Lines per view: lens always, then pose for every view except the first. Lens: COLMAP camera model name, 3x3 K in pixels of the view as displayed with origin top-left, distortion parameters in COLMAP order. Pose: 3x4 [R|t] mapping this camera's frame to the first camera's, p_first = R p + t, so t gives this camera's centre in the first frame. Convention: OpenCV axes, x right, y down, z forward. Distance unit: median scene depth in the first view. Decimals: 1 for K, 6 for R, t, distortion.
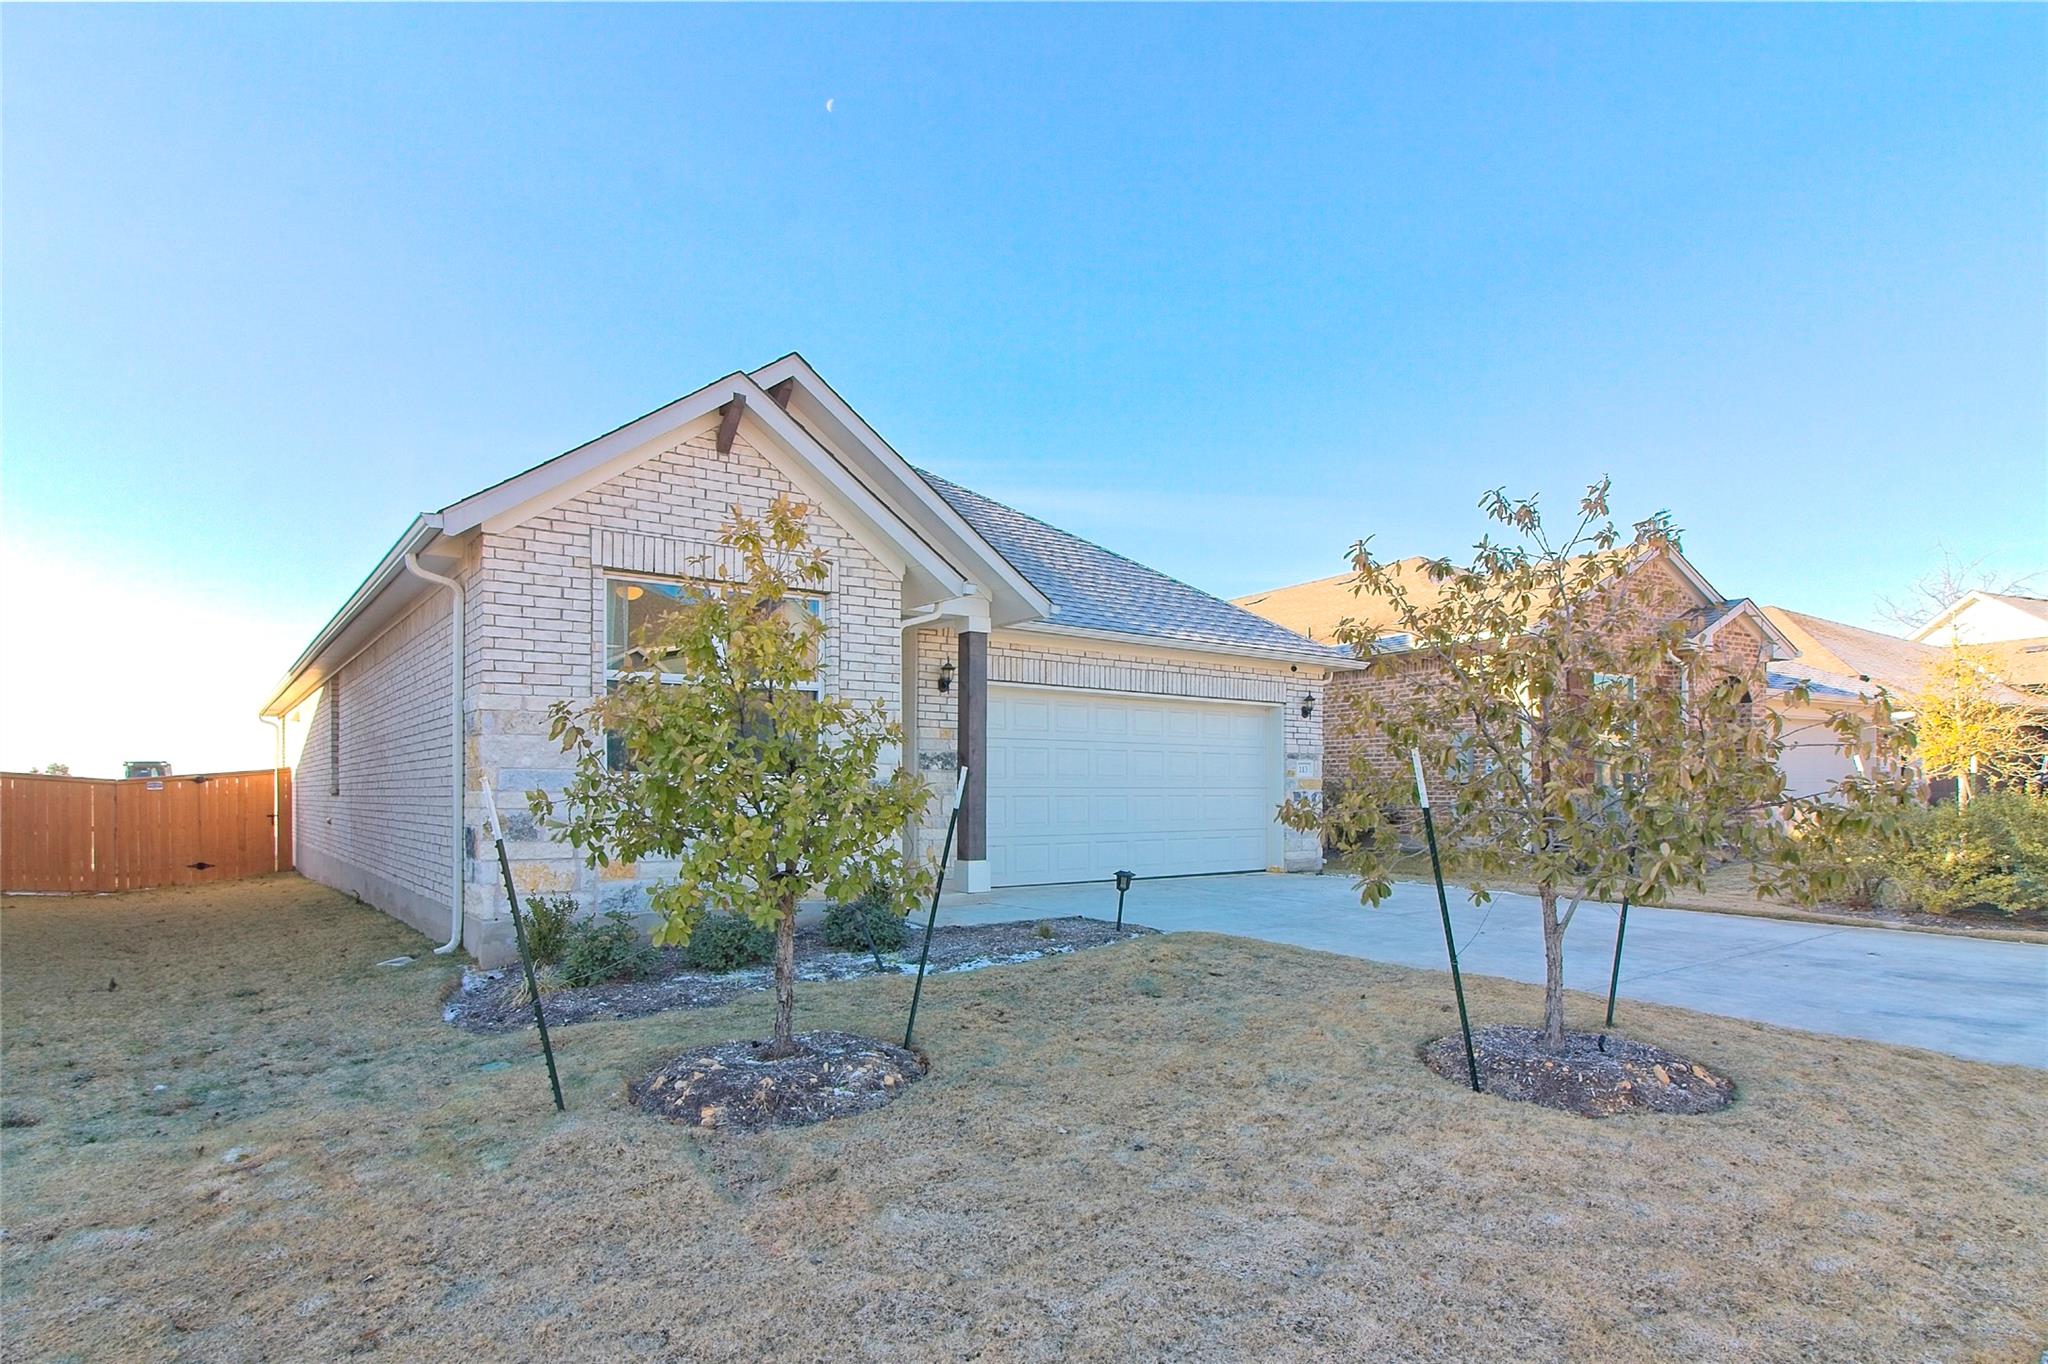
lens RADIAL K [[1207.3, 0, 1022.9], [0, 1207.3, 786.0], [0, 0, 1]] dist [-0.002792, -0.000097]
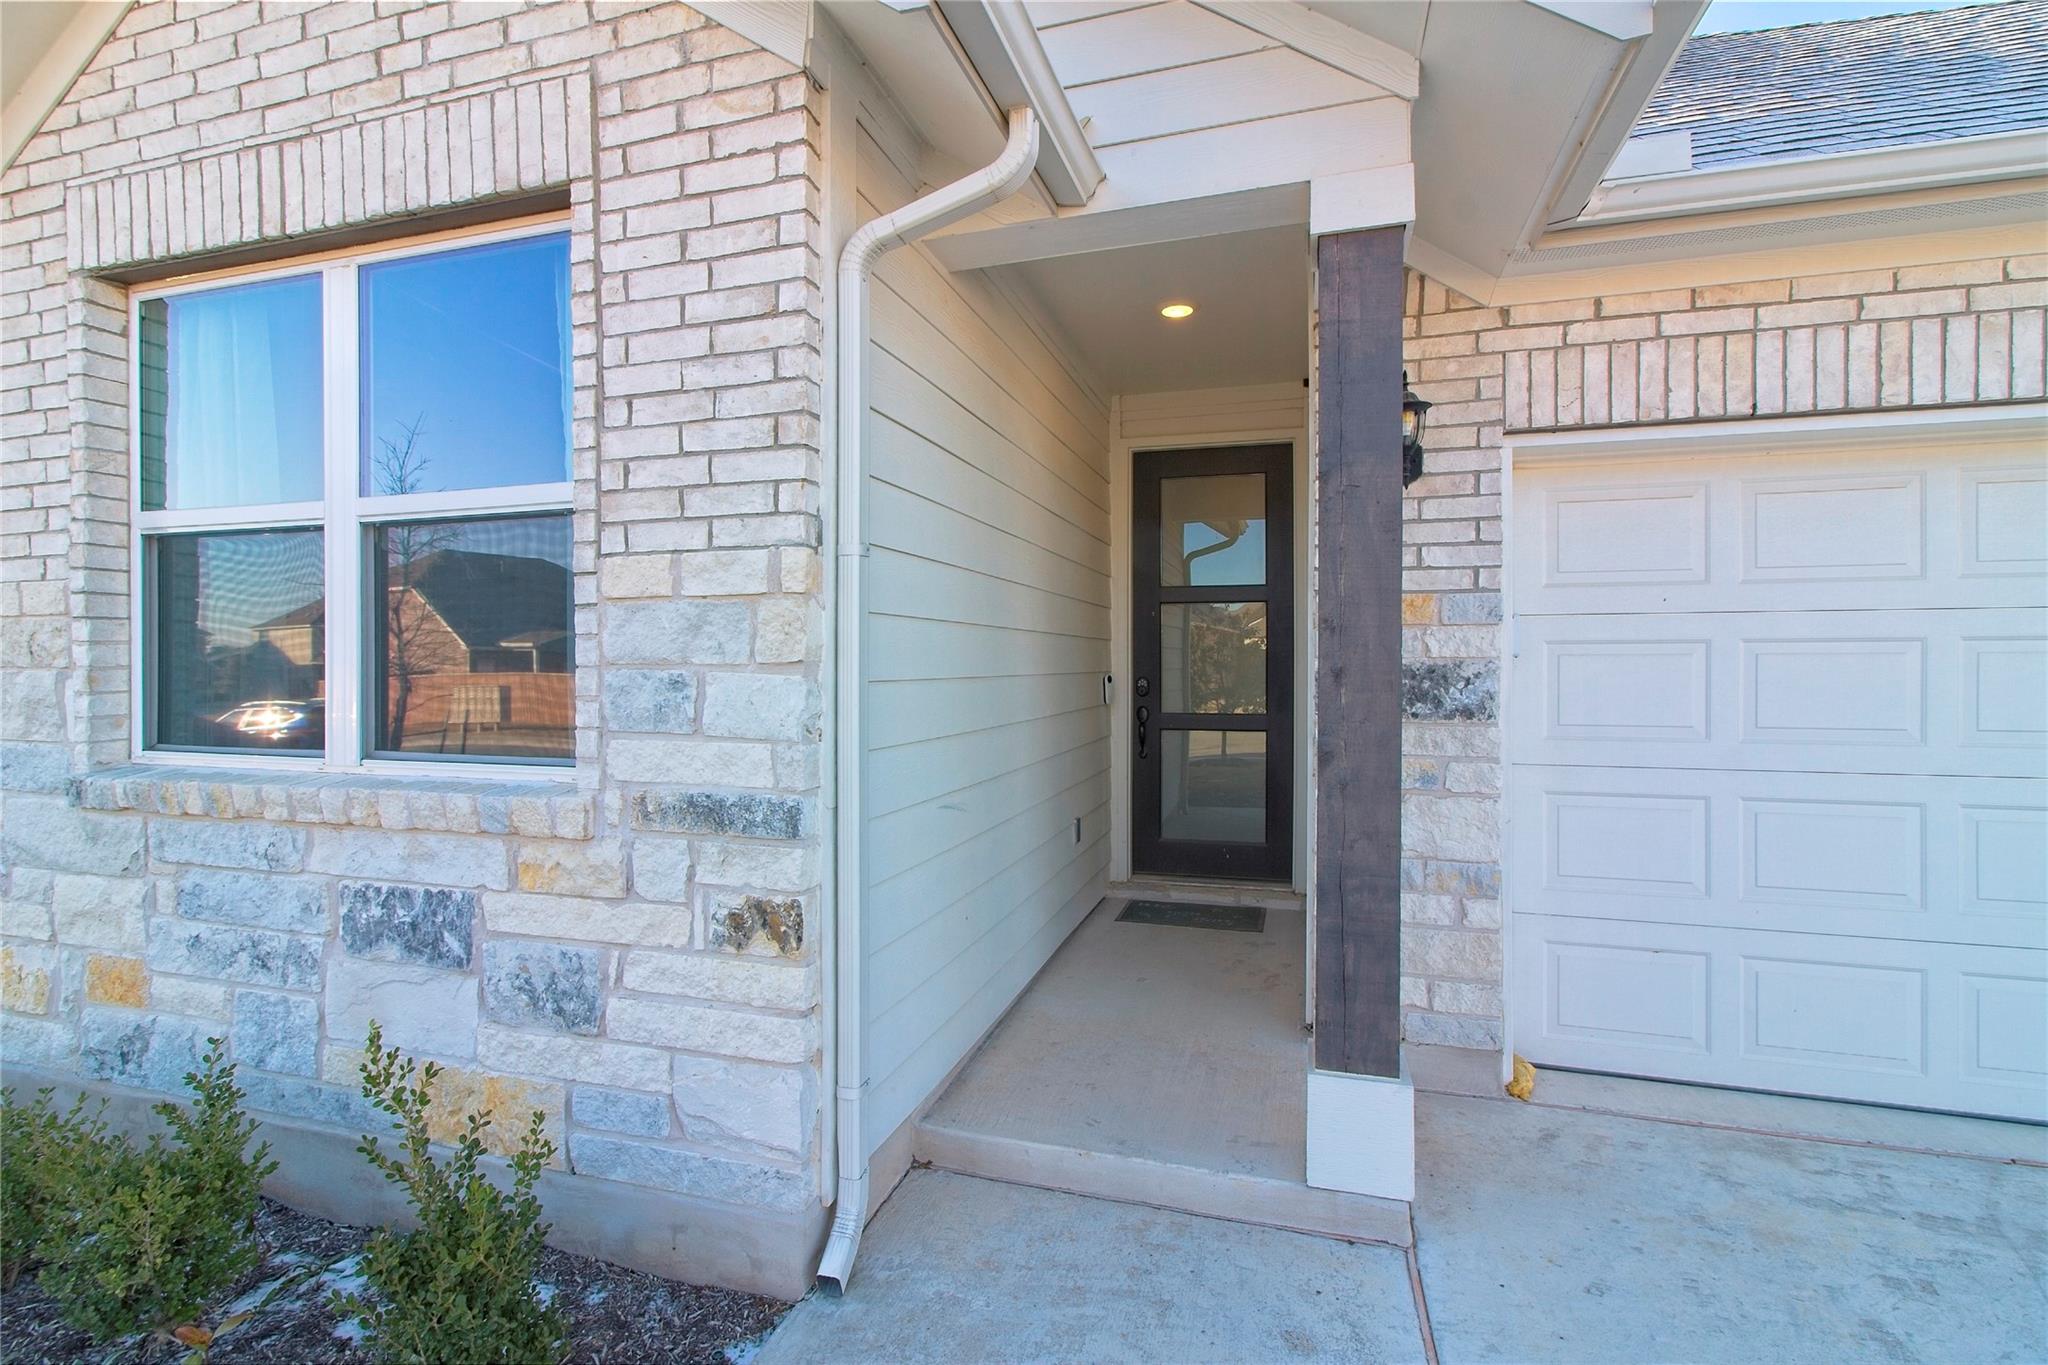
lens RADIAL K [[932.3, 0, 1015.4], [0, 932.3, 661.7], [0, 0, 1]] dist [-0.003933, -0.000565]
pose [[0.582713, 0.001309, -0.812677, 0.098427], [0.006226, 0.999962, 0.006075, -0.037707], [0.812654, -0.008599, 0.582683, 0.927139]]
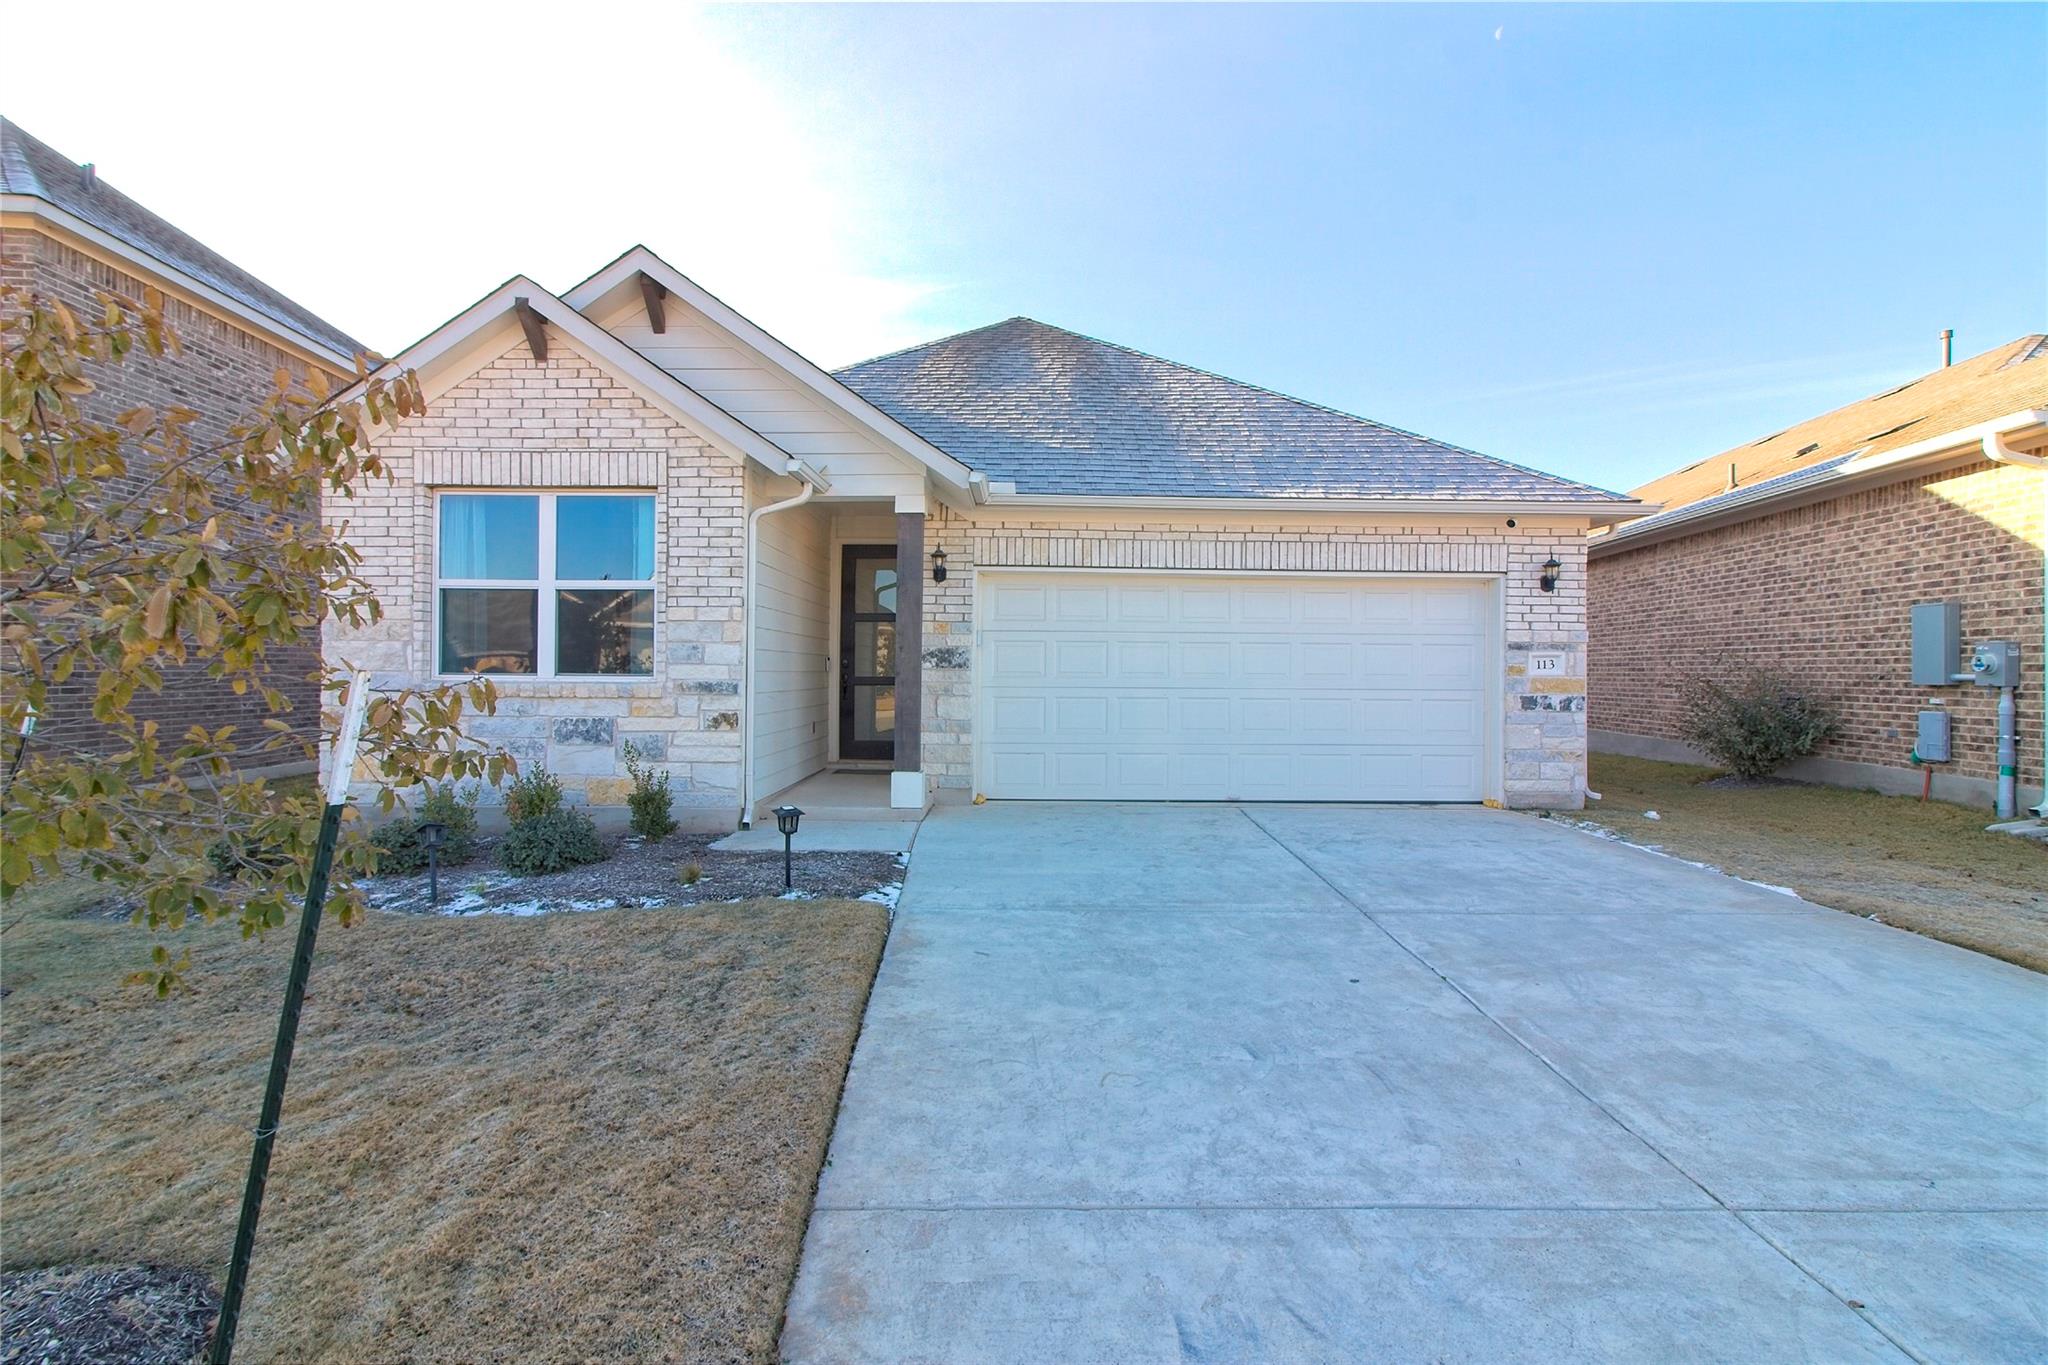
lens RADIAL K [[1007.3, 0, 1014.2], [0, 1007.3, 653.1], [0, 0, 1]] dist [-0.001868, 0.000130]
pose [[0.792269, -0.001218, -0.610171, 0.536971], [-0.004913, 0.999953, -0.008375, -0.022195], [0.610153, 0.009633, 0.792225, 0.527144]]
